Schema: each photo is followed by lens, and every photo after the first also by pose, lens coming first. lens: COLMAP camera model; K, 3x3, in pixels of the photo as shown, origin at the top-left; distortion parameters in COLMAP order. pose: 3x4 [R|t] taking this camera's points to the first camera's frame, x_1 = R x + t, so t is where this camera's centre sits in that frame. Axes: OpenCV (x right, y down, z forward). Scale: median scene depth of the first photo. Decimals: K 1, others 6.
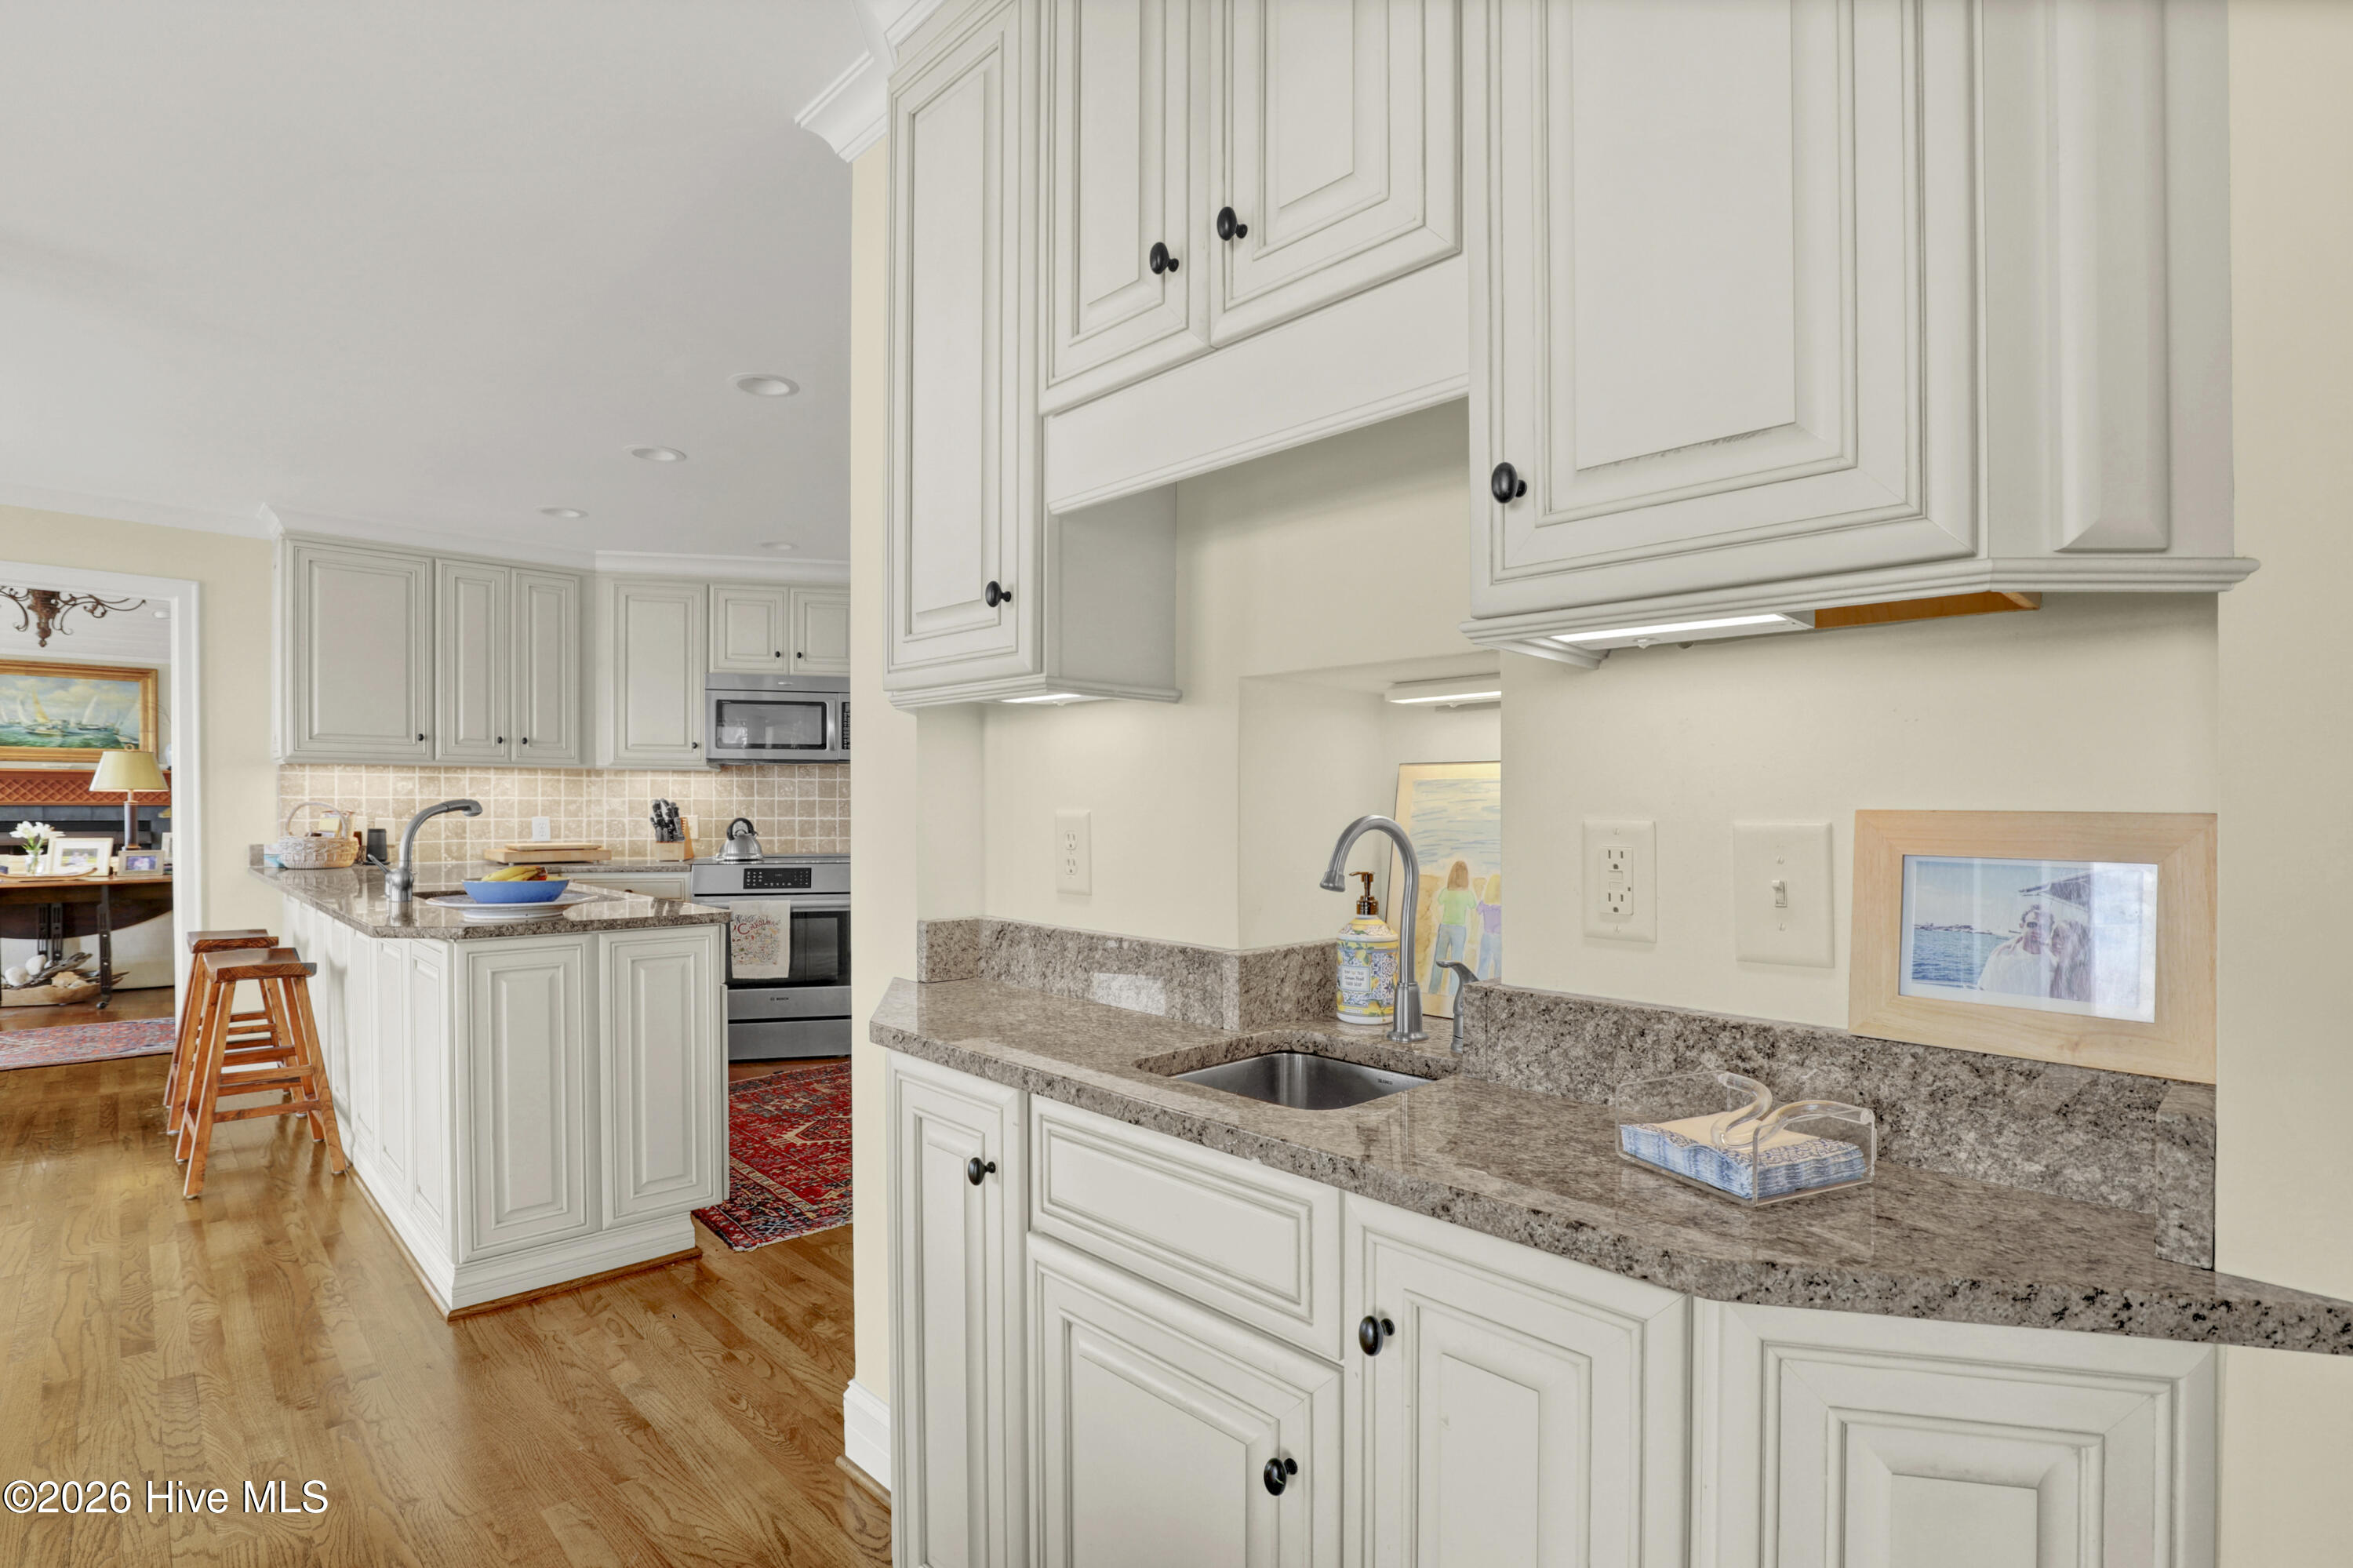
lens RADIAL K [[1104.3, 0, 1162.7], [0, 1104.3, 797.3], [0, 0, 1]] dist [-0.028319, 0.001366]
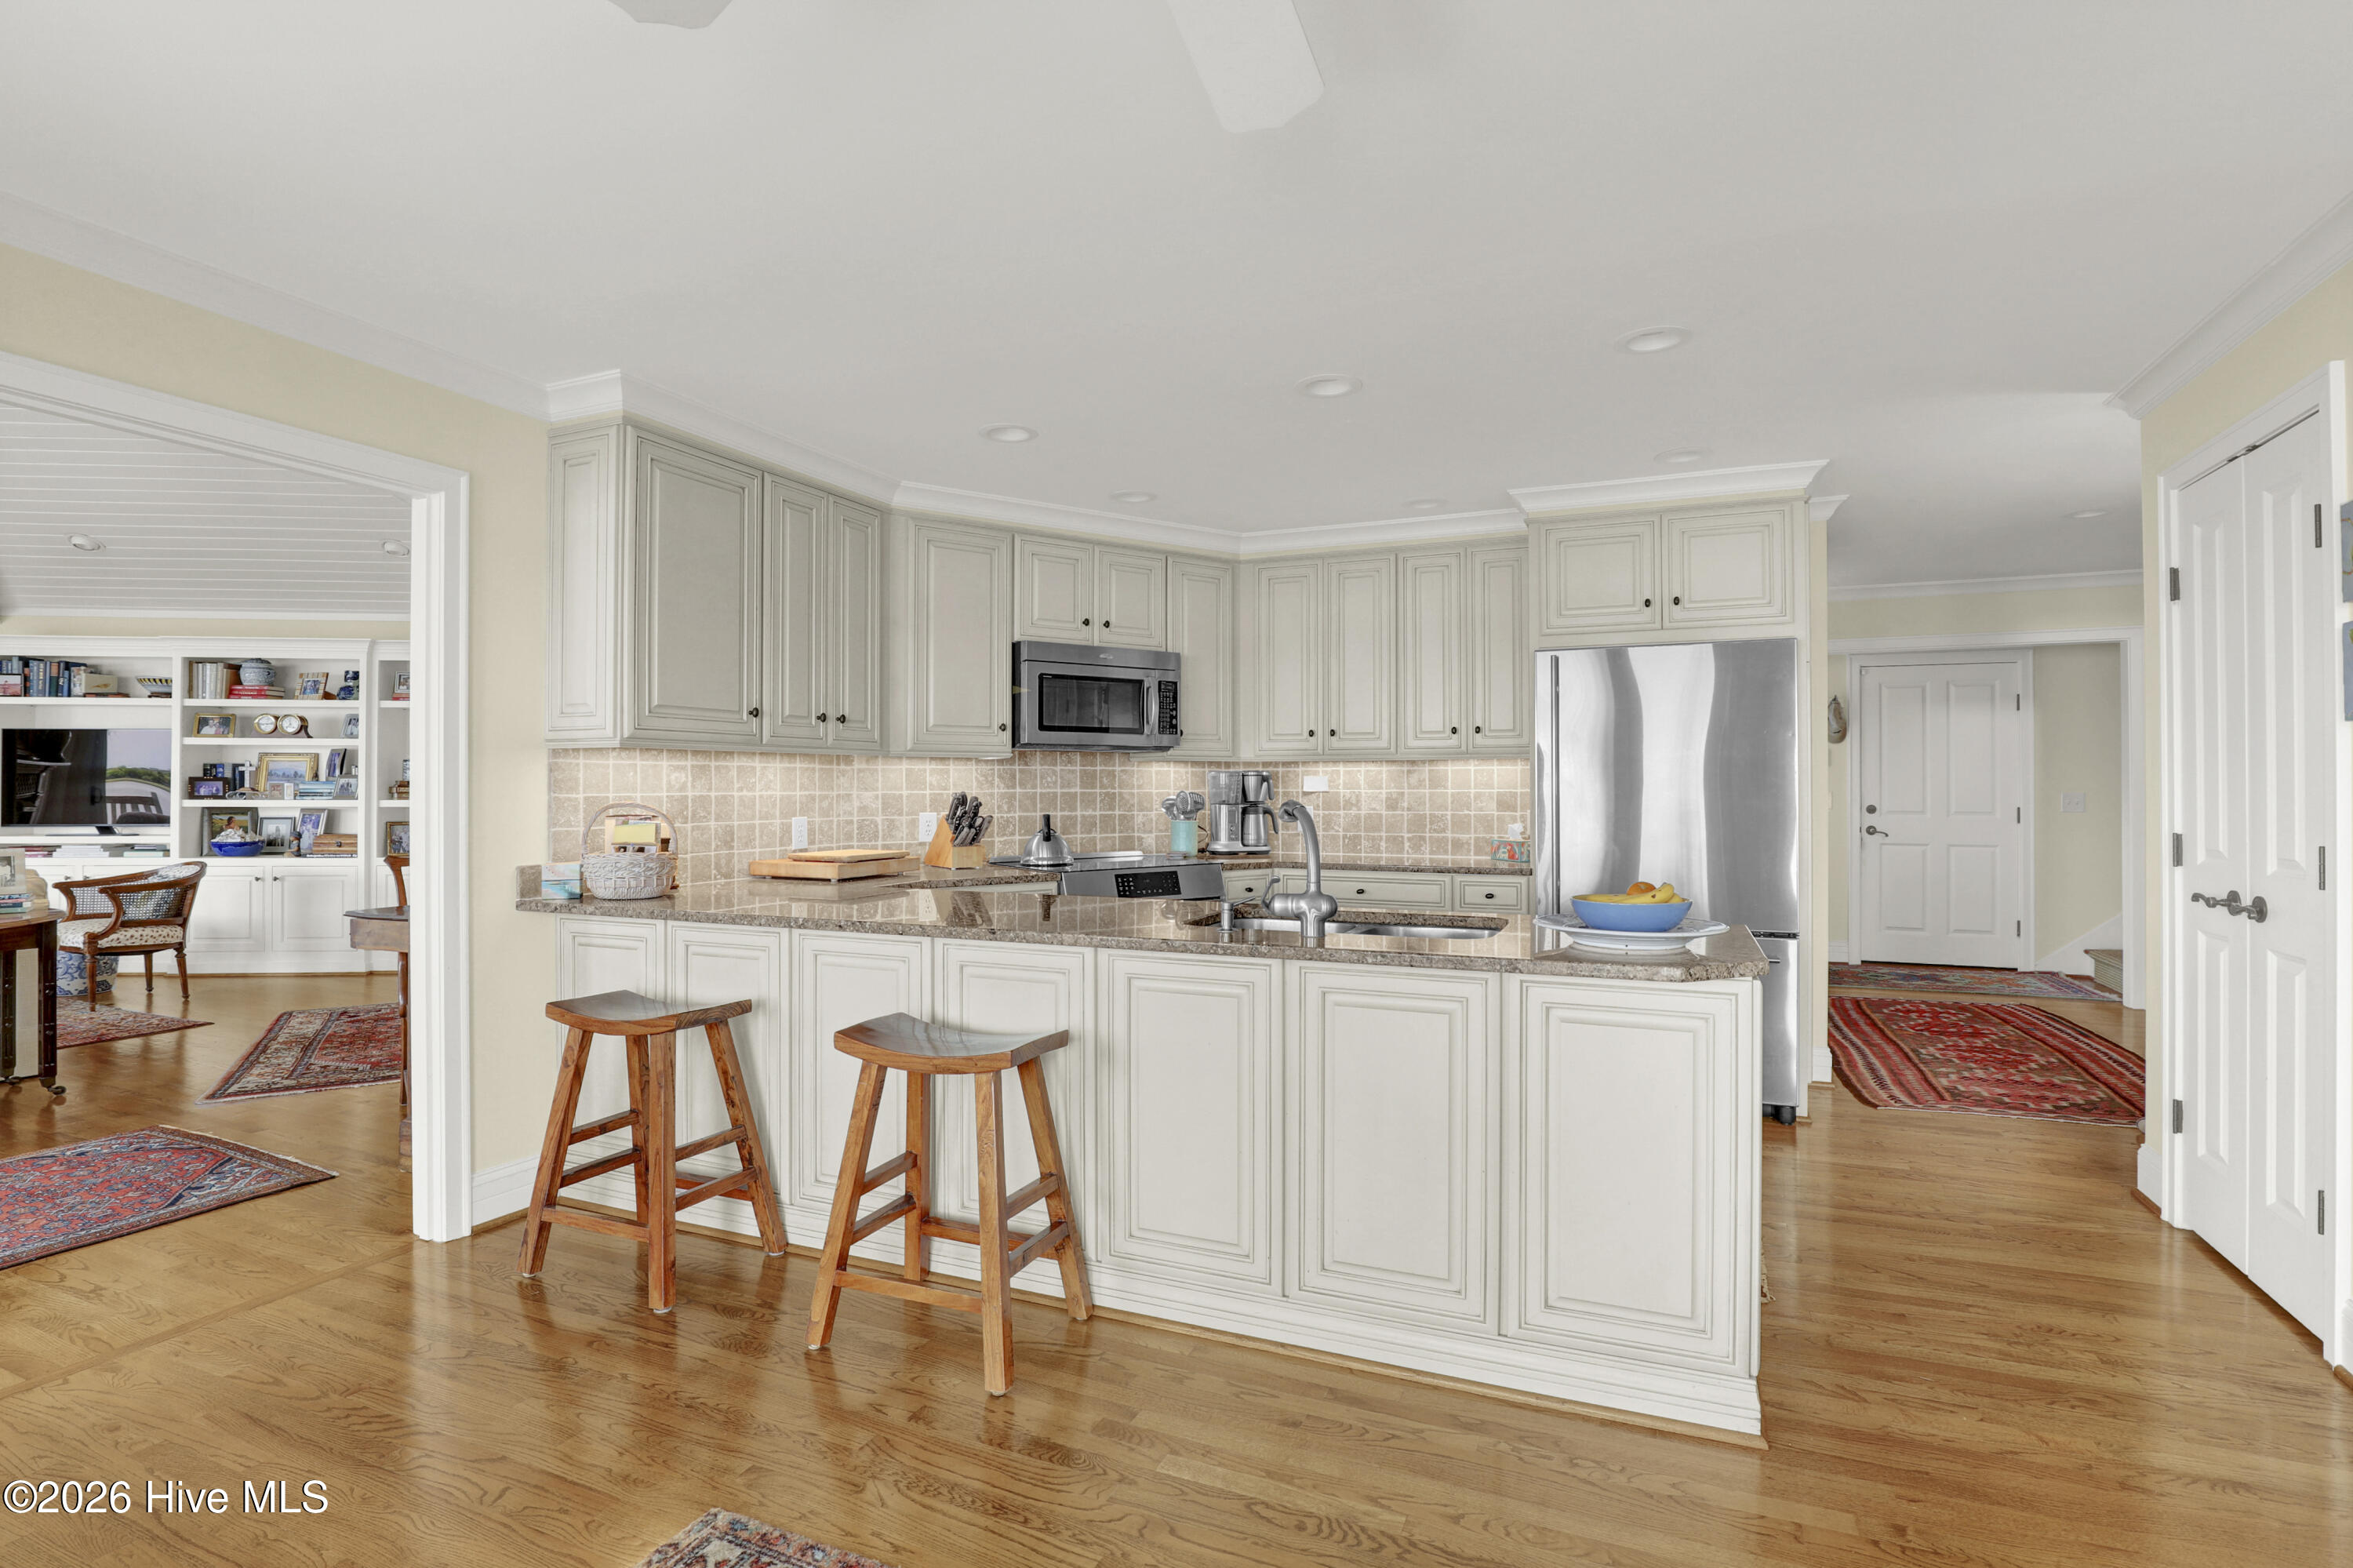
lens RADIAL K [[1104.3, 0, 1188.8], [0, 1104.3, 760.9], [0, 0, 1]] dist [-0.028319, 0.001366]
pose [[0.923097, 0.005074, 0.384533, -0.618253], [-0.000521, 0.999929, -0.011943, -0.012479], [-0.384566, 0.010824, 0.923034, 0.181603]]
